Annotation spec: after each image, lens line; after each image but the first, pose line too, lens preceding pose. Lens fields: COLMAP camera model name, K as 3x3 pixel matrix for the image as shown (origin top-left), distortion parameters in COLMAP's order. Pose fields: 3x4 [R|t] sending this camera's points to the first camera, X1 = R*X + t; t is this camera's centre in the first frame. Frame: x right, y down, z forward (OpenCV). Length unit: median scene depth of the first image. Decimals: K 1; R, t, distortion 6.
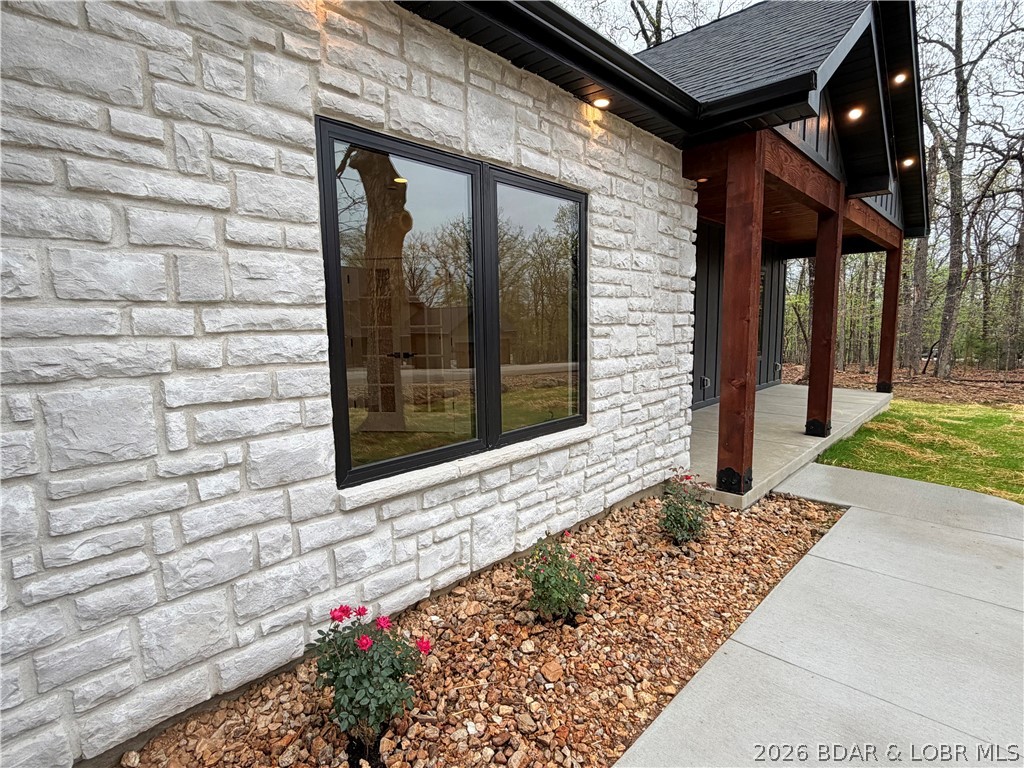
lens RADIAL K [[521.5, 0, 511.6], [0, 521.5, 384.9], [0, 0, 1]] dist [-0.001331, -0.000198]
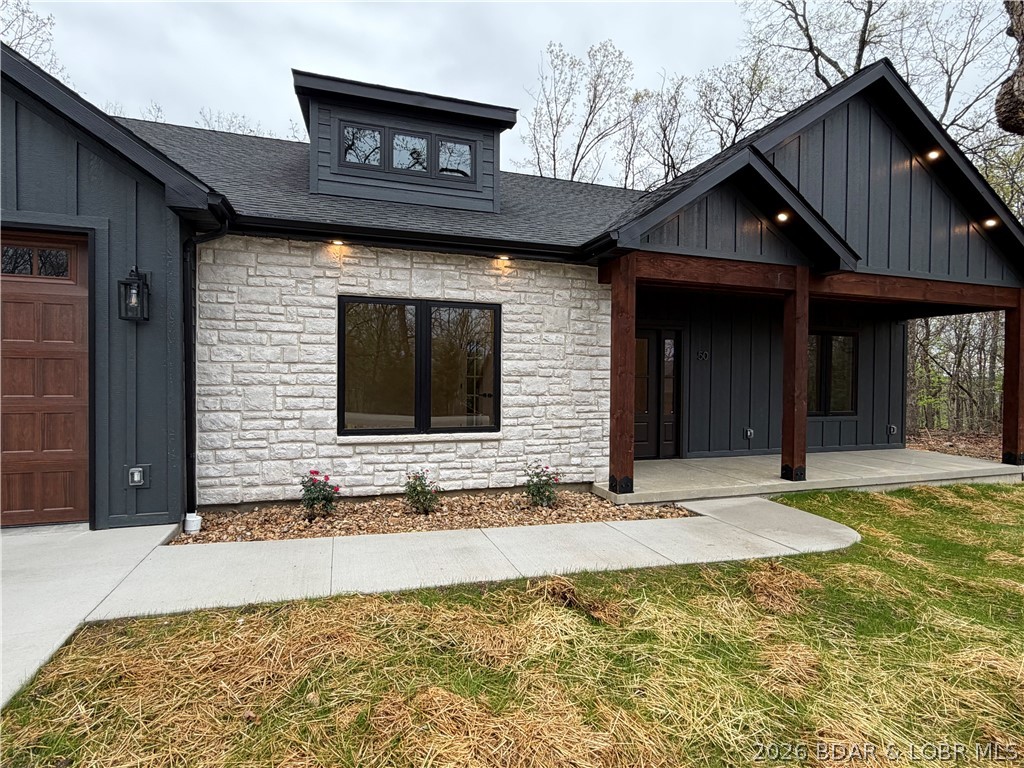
lens RADIAL K [[521.5, 0, 513.4], [0, 521.5, 383.5], [0, 0, 1]] dist [-0.001331, -0.000198]
pose [[0.878121, 0.025484, -0.477760, 1.641848], [-0.079206, 0.992545, -0.092637, 0.117899], [0.471837, 0.119188, 0.873593, -0.846861]]
